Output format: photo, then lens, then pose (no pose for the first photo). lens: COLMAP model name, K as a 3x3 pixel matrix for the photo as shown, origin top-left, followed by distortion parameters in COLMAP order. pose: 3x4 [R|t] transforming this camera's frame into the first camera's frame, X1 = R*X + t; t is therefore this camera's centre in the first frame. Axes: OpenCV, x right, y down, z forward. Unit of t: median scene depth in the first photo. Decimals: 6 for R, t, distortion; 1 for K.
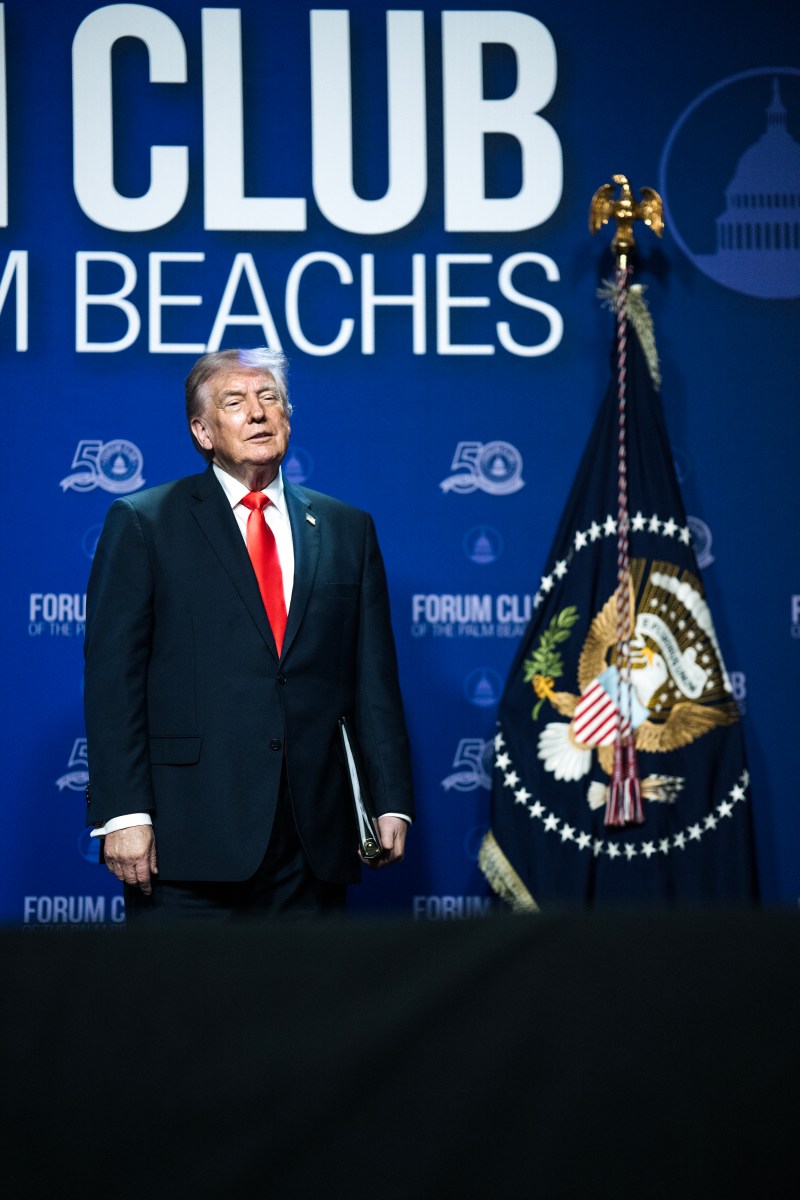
lens RADIAL K [[2913.7, 0, 384.0], [0, 2913.7, 585.9], [0, 0, 1]] dist [0.190577, 1.982814]
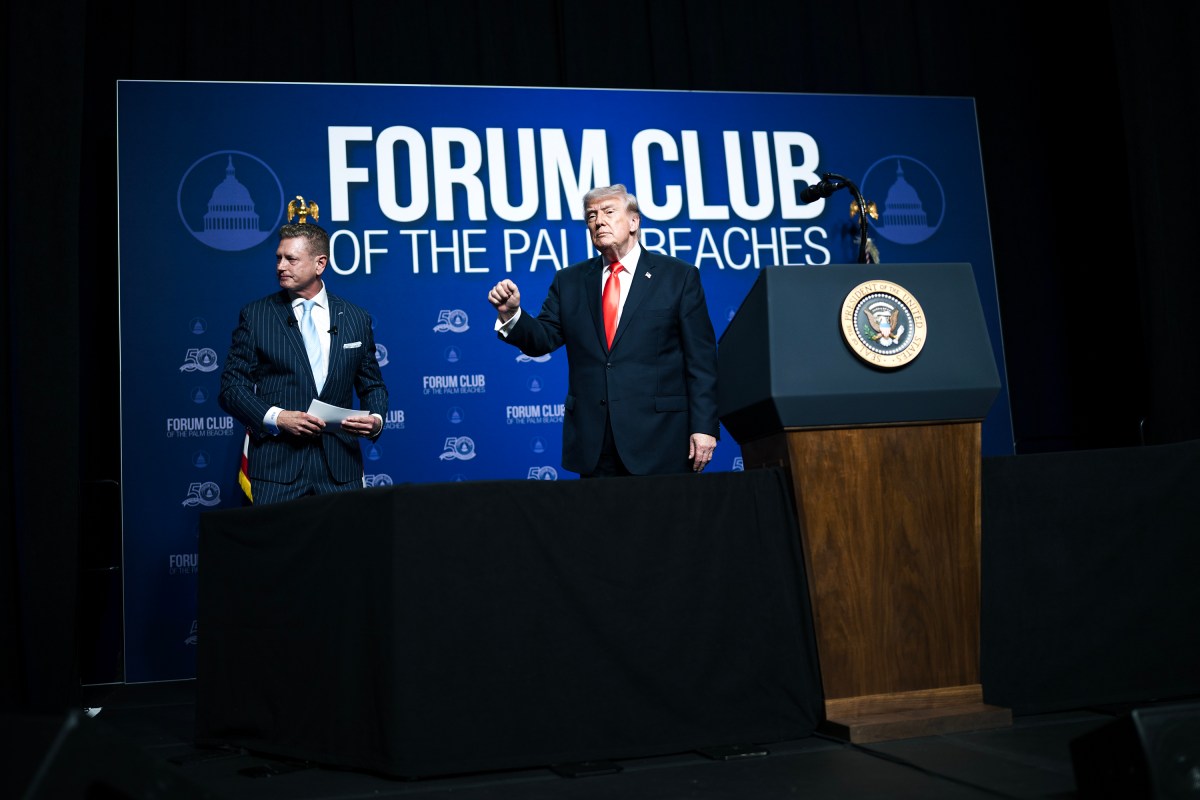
lens RADIAL K [[1325.4, 0, 597.9], [0, 1325.4, 359.6], [0, 0, 1]] dist [-0.054424, 0.001915]
pose [[0.979218, -0.032503, 0.200191, -0.366058], [0.037435, 0.999081, -0.020897, 0.015987], [-0.199328, 0.027957, 0.979534, -0.065666]]
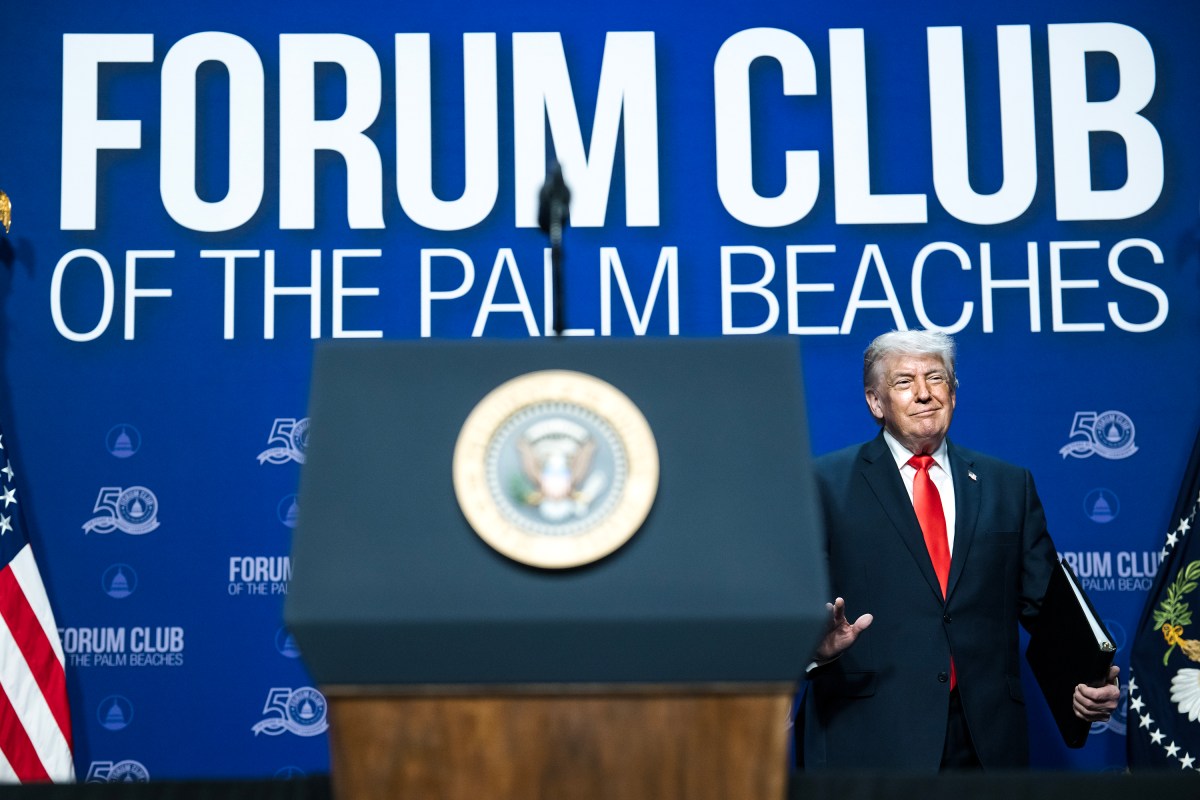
lens RADIAL K [[2913.7, 0, 569.4], [0, 2913.7, 404.8], [0, 0, 1]] dist [0.190577, 1.982814]
pose [[0.998203, -0.012677, -0.058563, -0.099223], [0.008847, 0.997834, -0.065192, 0.018129], [0.059263, 0.064556, 0.996153, -0.105540]]
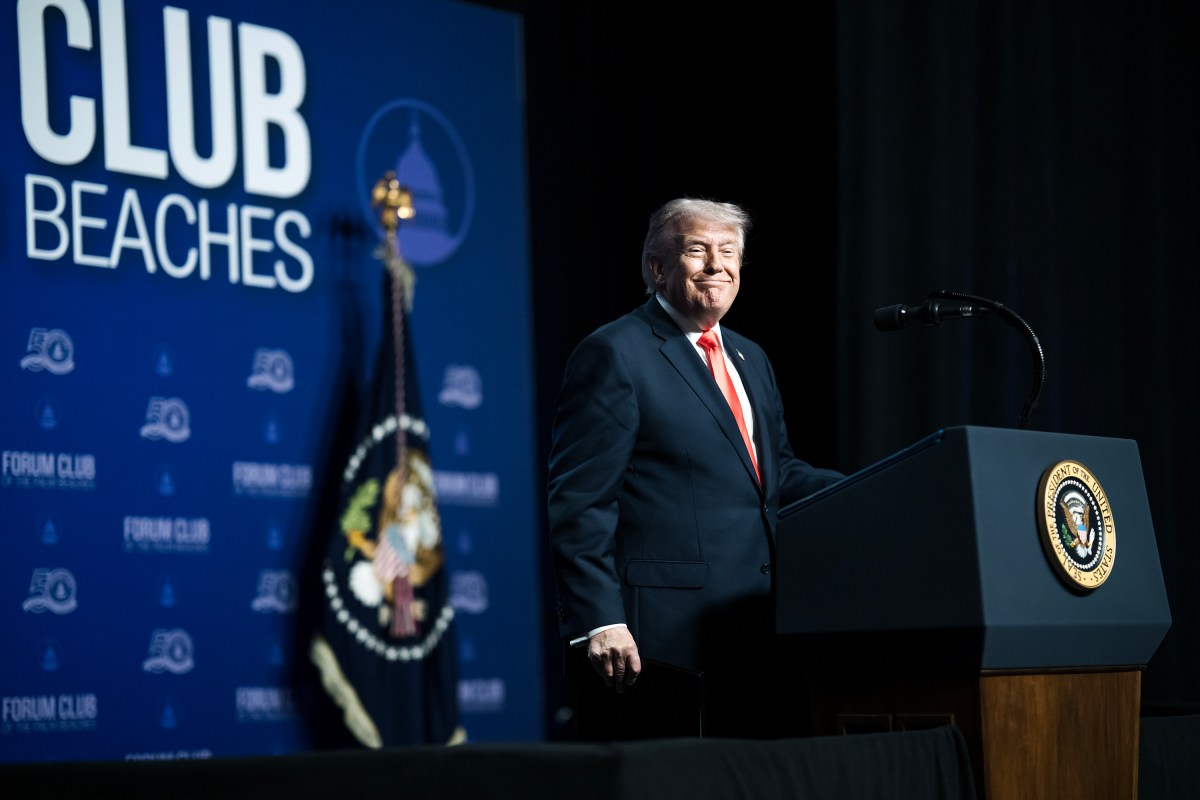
lens RADIAL K [[2885.1, 0, 585.7], [0, 2885.1, 398.9], [0, 0, 1]] dist [0.232023, 0.917151]
pose [[0.664206, 0.055126, 0.745514, -0.869172], [-0.071294, 0.997403, -0.010234, -0.024067], [-0.744142, -0.046353, 0.666411, -0.001039]]
